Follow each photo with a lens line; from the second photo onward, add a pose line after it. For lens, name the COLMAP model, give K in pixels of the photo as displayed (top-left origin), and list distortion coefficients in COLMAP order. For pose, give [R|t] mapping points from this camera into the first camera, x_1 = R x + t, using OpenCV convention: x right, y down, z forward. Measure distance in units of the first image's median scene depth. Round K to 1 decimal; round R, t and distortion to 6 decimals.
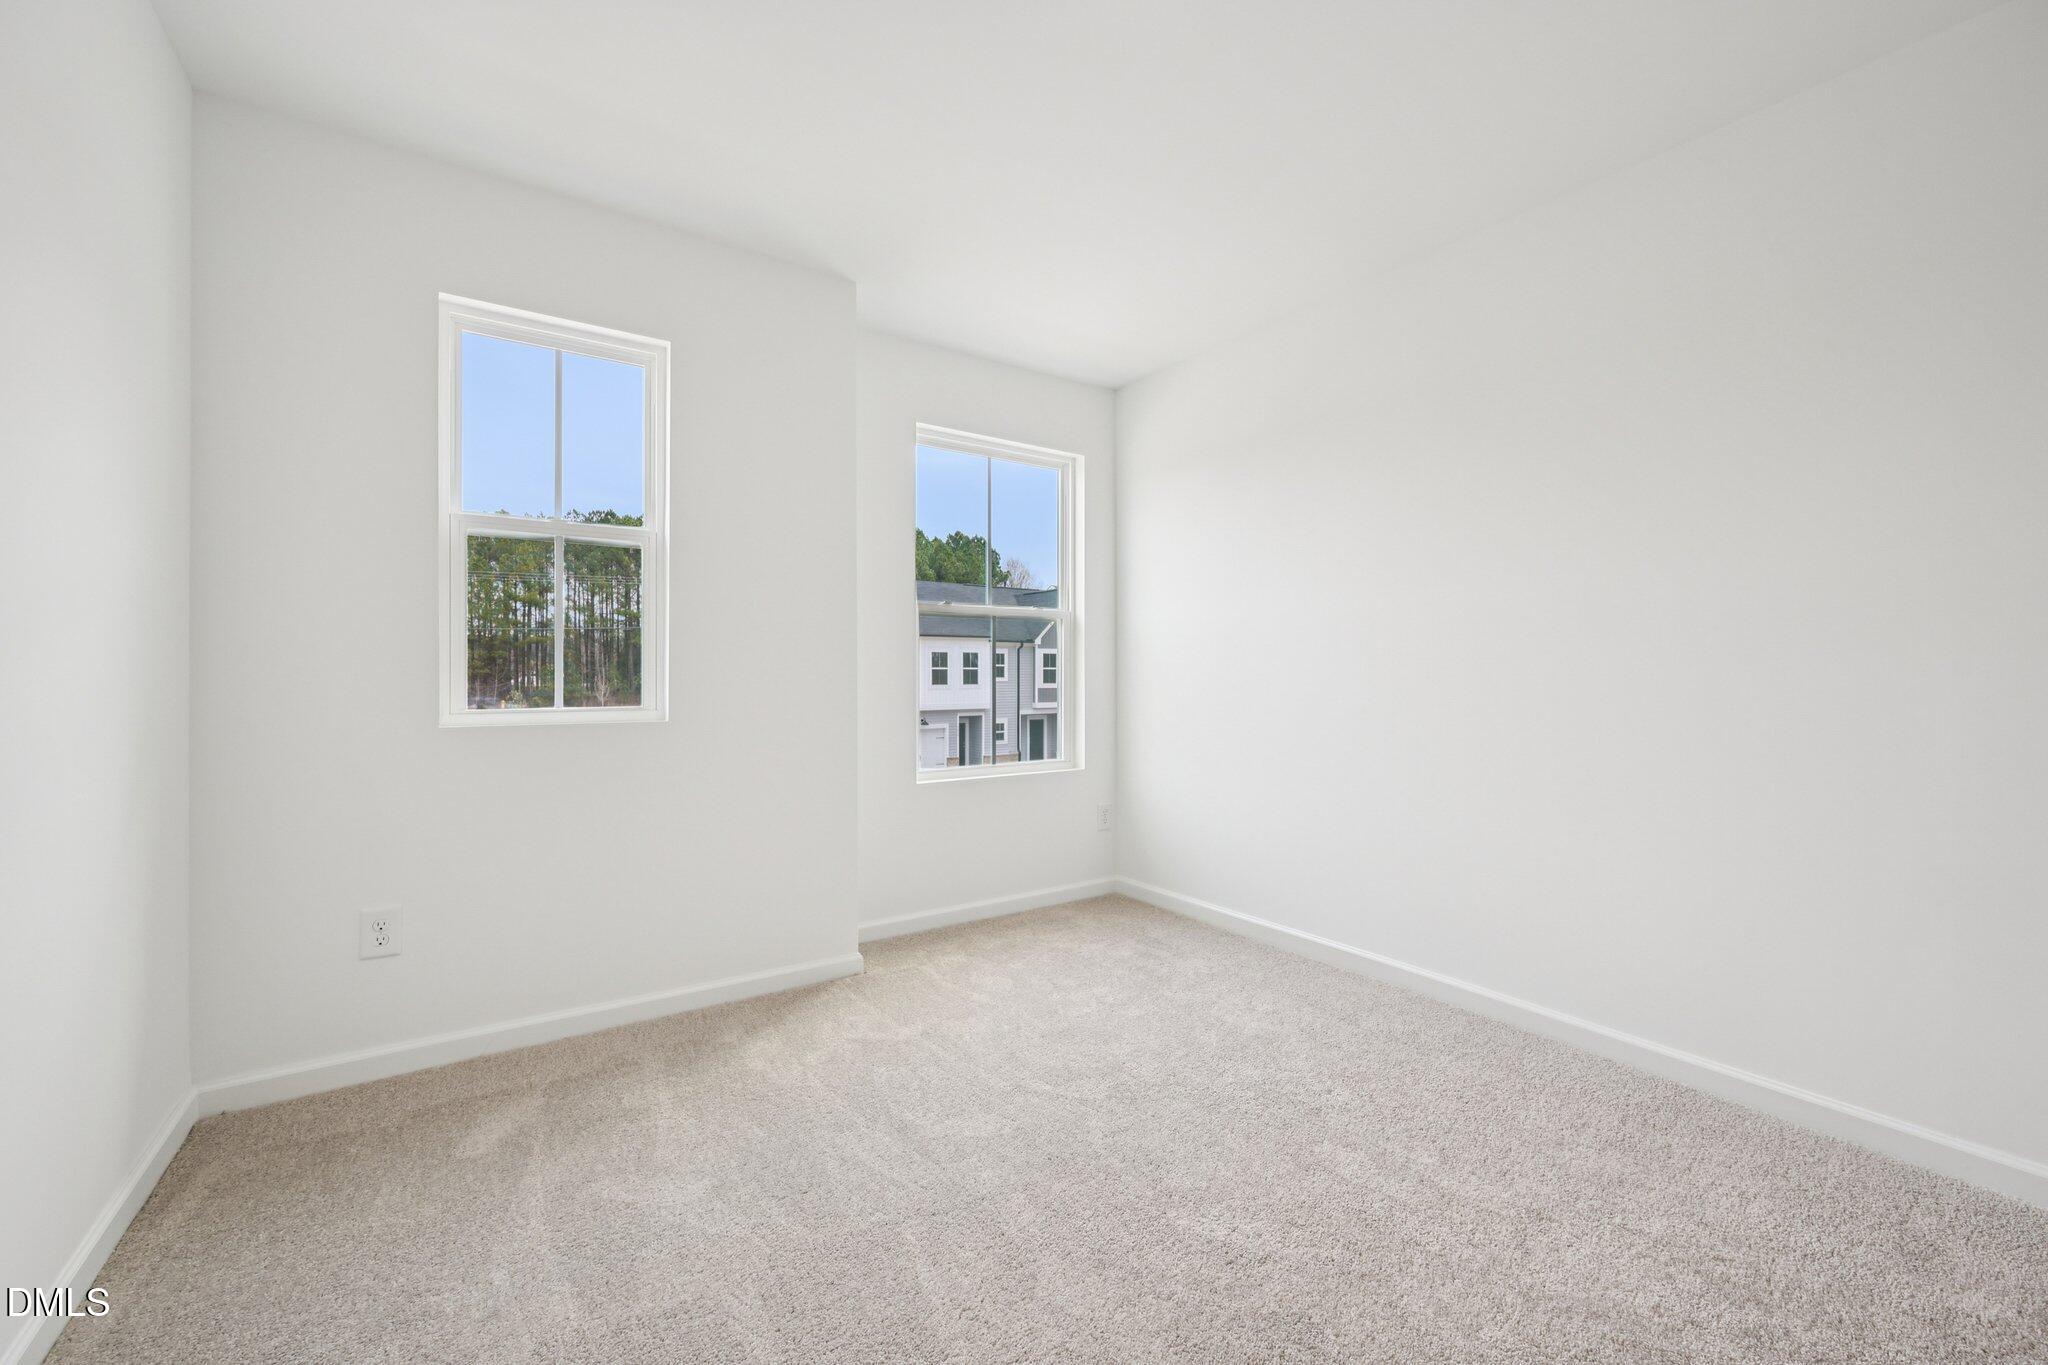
lens RADIAL K [[820.5, 0, 1024.0], [0, 820.5, 682.5], [0, 0, 1]] dist [0.000925, 0.000017]
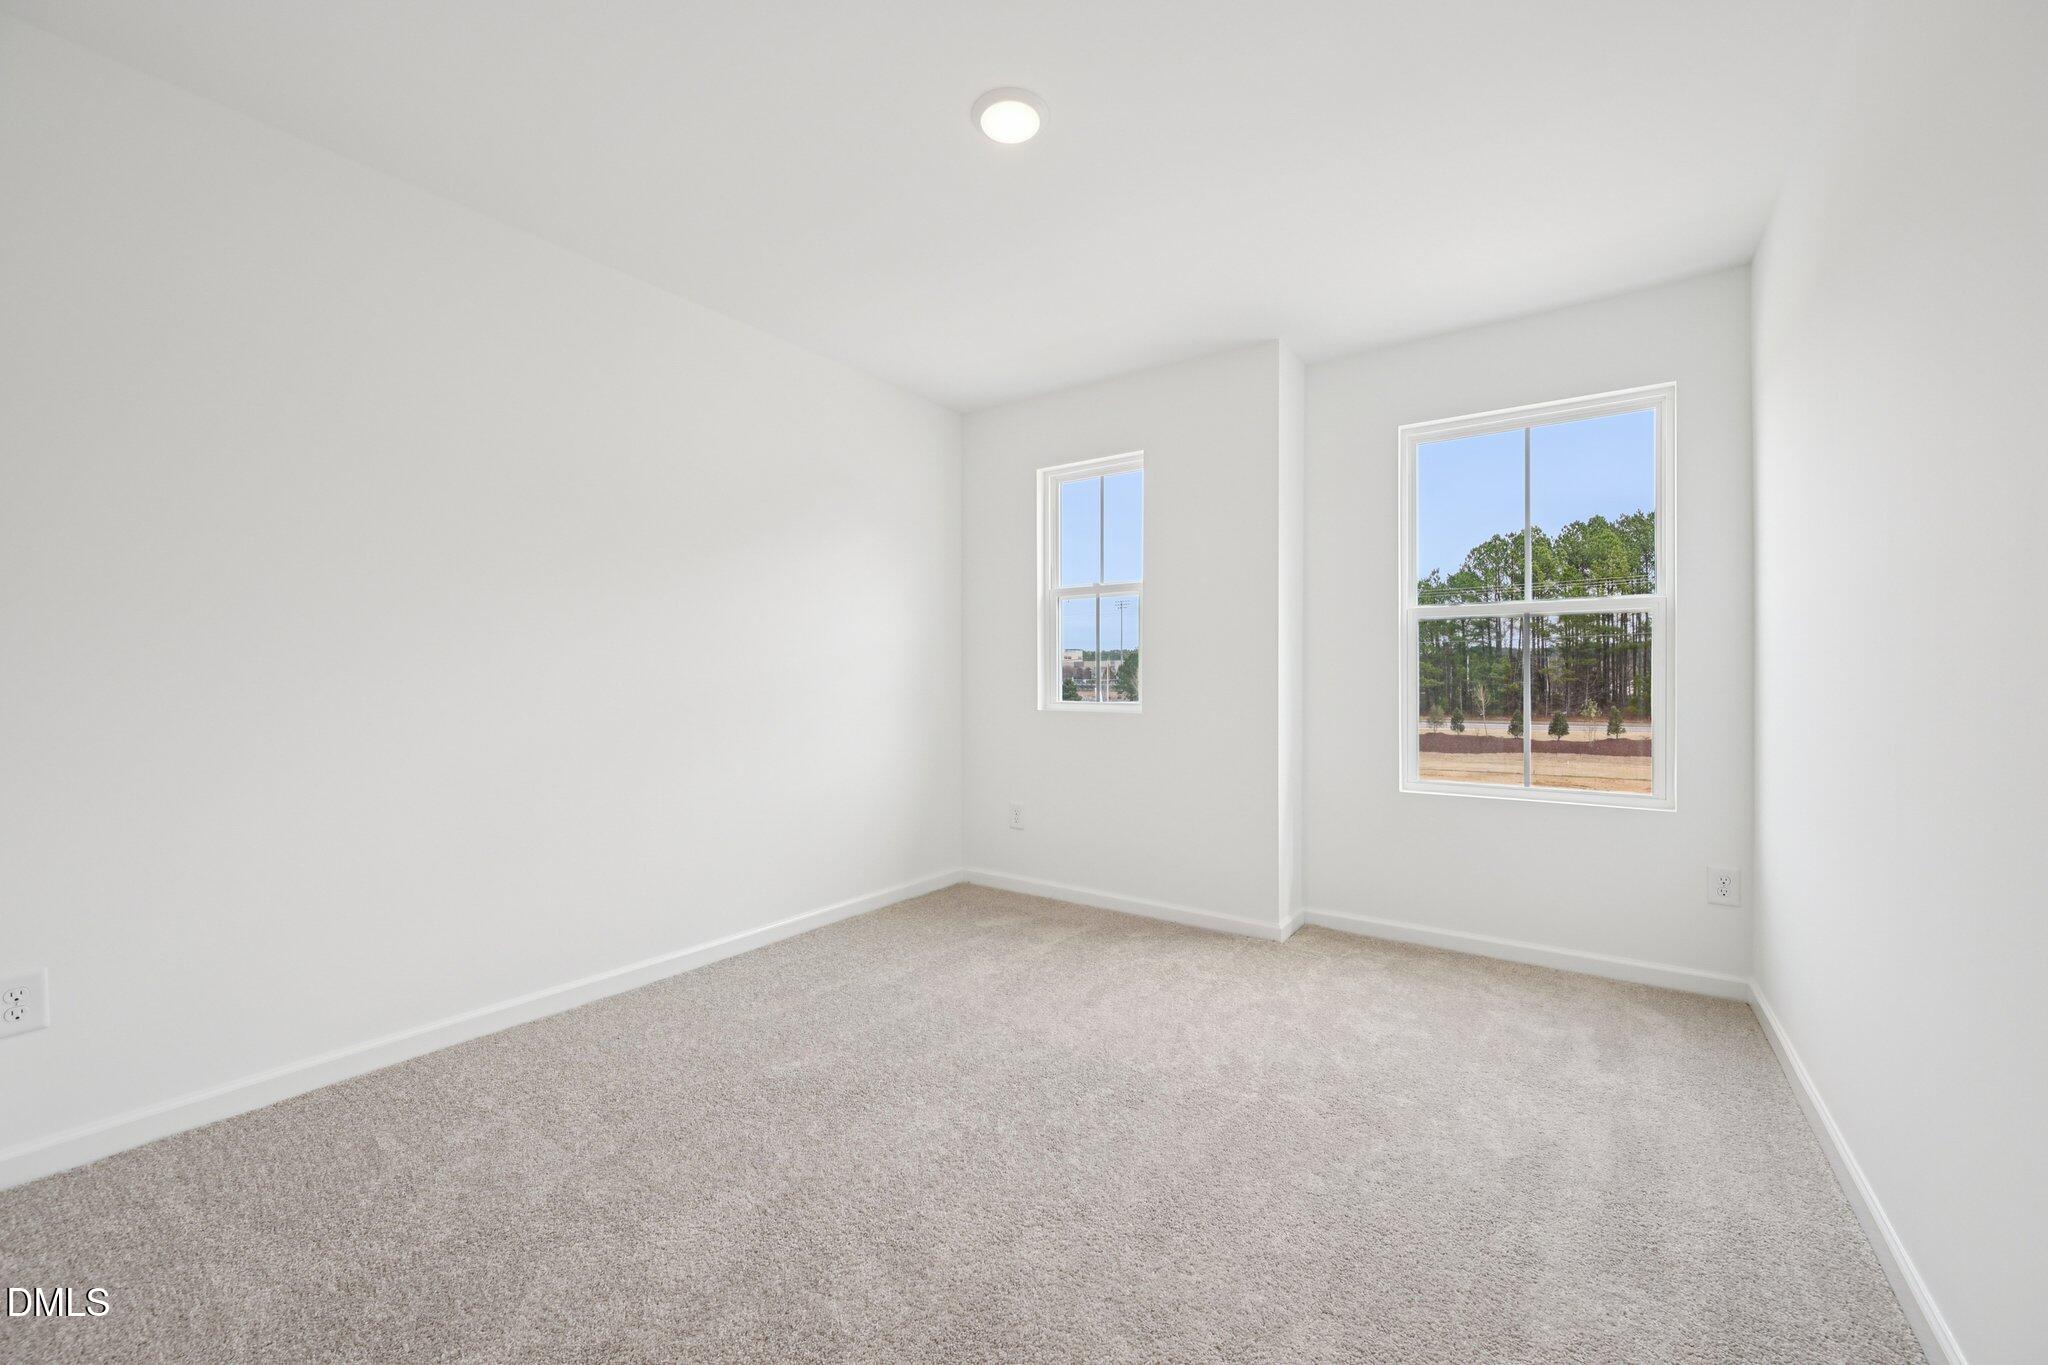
lens RADIAL K [[815.1, 0, 1012.9], [0, 815.1, 688.7], [0, 0, 1]] dist [-0.000227, -0.000491]
pose [[0.326233, 0.009998, -0.945237, 0.775759], [-0.011859, 0.999909, 0.006483, -0.001351], [0.945215, 0.009095, 0.326322, 0.288078]]
